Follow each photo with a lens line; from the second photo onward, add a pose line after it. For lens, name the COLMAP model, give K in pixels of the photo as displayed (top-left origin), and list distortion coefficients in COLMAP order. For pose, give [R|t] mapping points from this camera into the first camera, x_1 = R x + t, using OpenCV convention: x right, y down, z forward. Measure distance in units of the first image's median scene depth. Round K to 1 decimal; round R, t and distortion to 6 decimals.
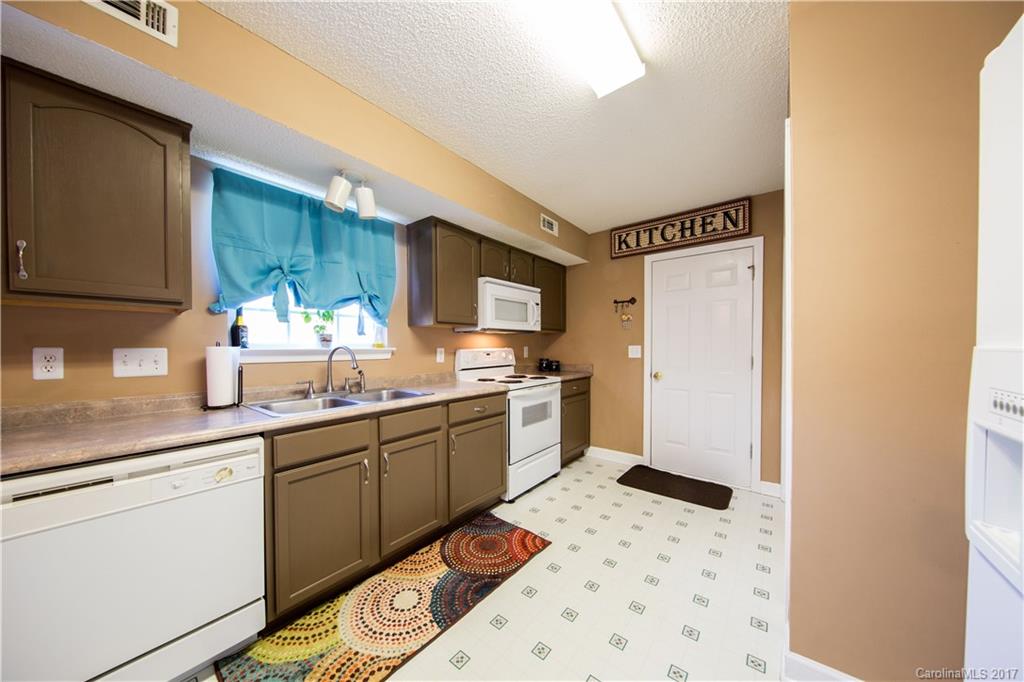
lens RADIAL K [[329.7, 0, 515.8], [0, 329.7, 350.3], [0, 0, 1]] dist [-0.000109, -0.000014]
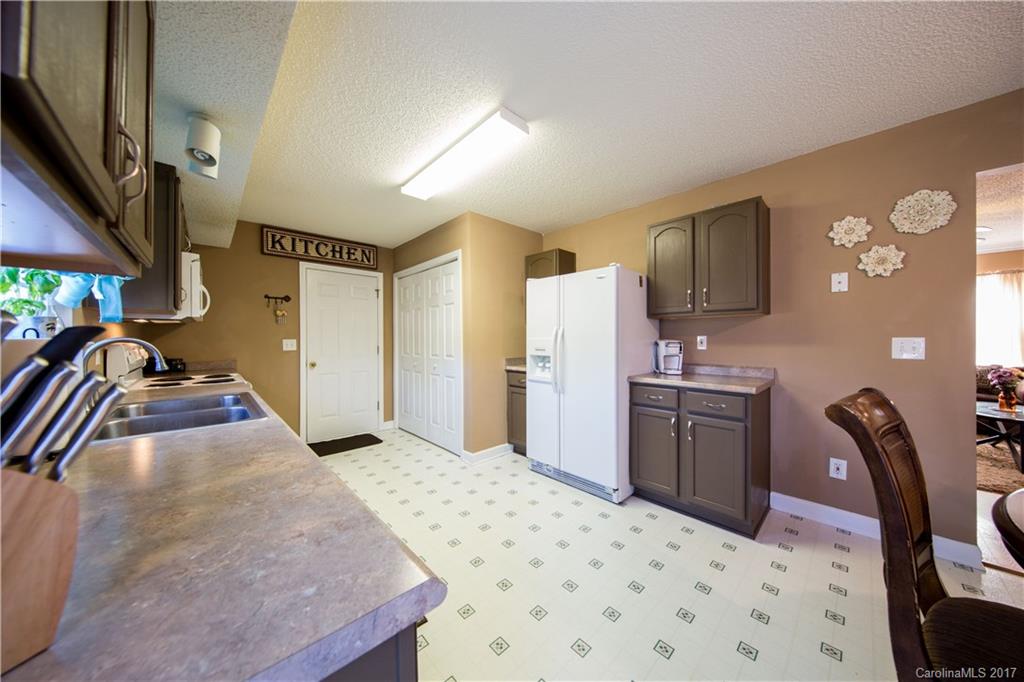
lens RADIAL K [[324.5, 0, 515.4], [0, 324.5, 342.8], [0, 0, 1]] dist [0.000390, -0.000011]
pose [[0.144400, -0.006154, 0.989500, -0.696106], [0.017188, 0.999845, 0.003710, 0.006997], [-0.989370, 0.016472, 0.144483, 0.106819]]
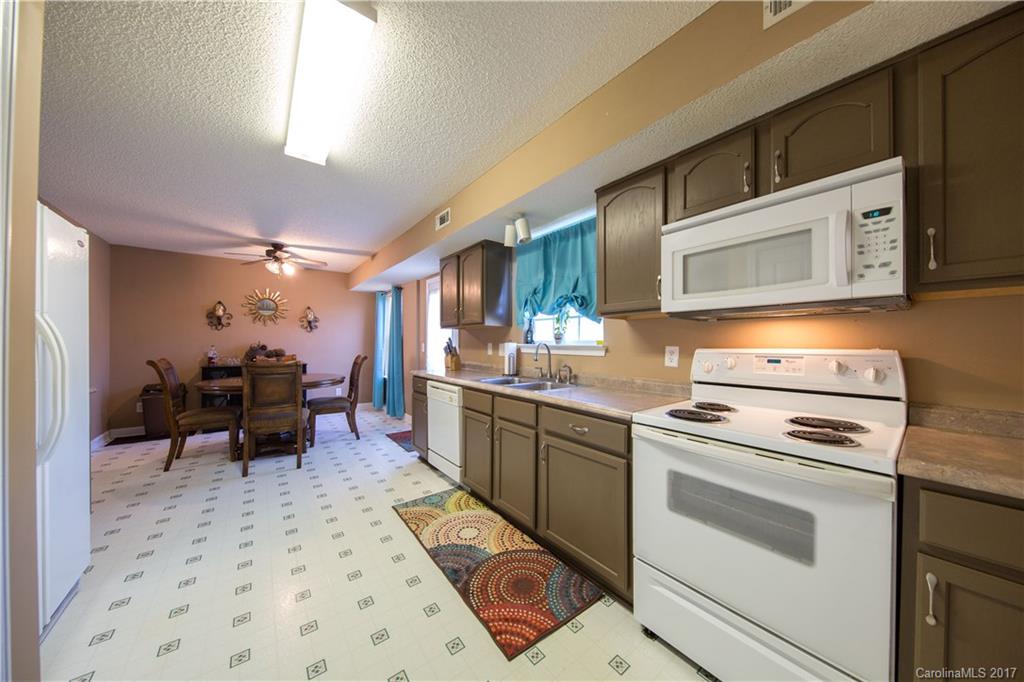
lens RADIAL K [[324.5, 0, 515.4], [0, 324.5, 342.8], [0, 0, 1]] dist [0.000390, -0.000011]
pose [[-0.225604, 0.001019, -0.974219, 0.493595], [-0.015661, 0.999866, 0.004673, -0.011333], [0.974093, 0.016312, -0.225558, 0.804767]]
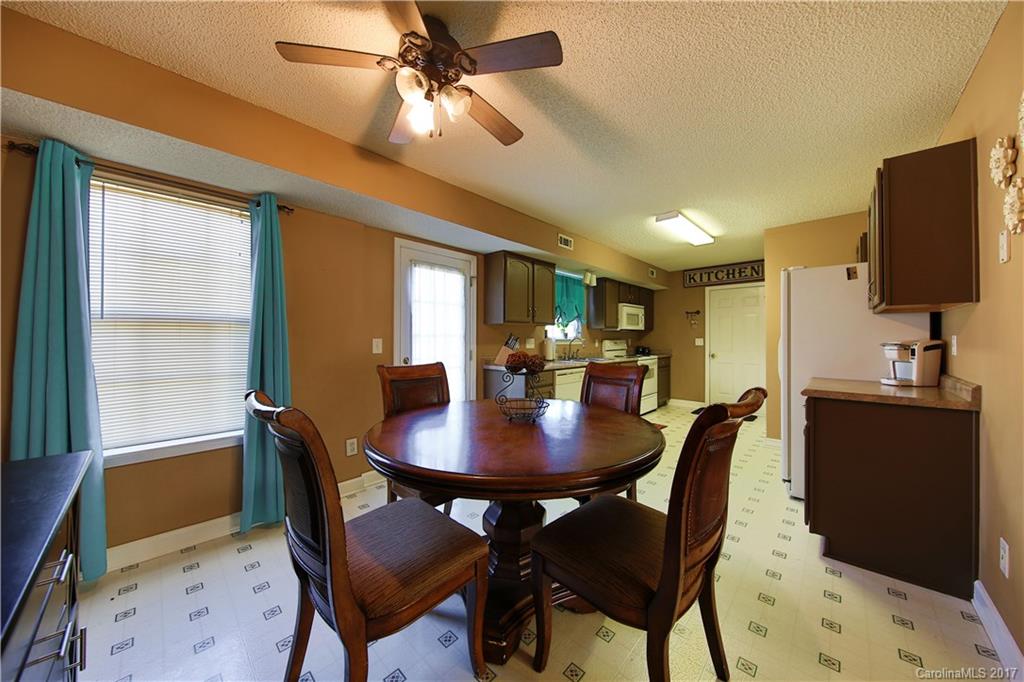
lens RADIAL K [[340.1, 0, 517.8], [0, 340.1, 336.1], [0, 0, 1]] dist [0.000773, -0.003530]
pose [[0.996352, 0.001866, -0.085320, -0.497650], [-0.003658, 0.999776, -0.020854, 0.016613], [0.085262, 0.021090, 0.996135, -0.977829]]
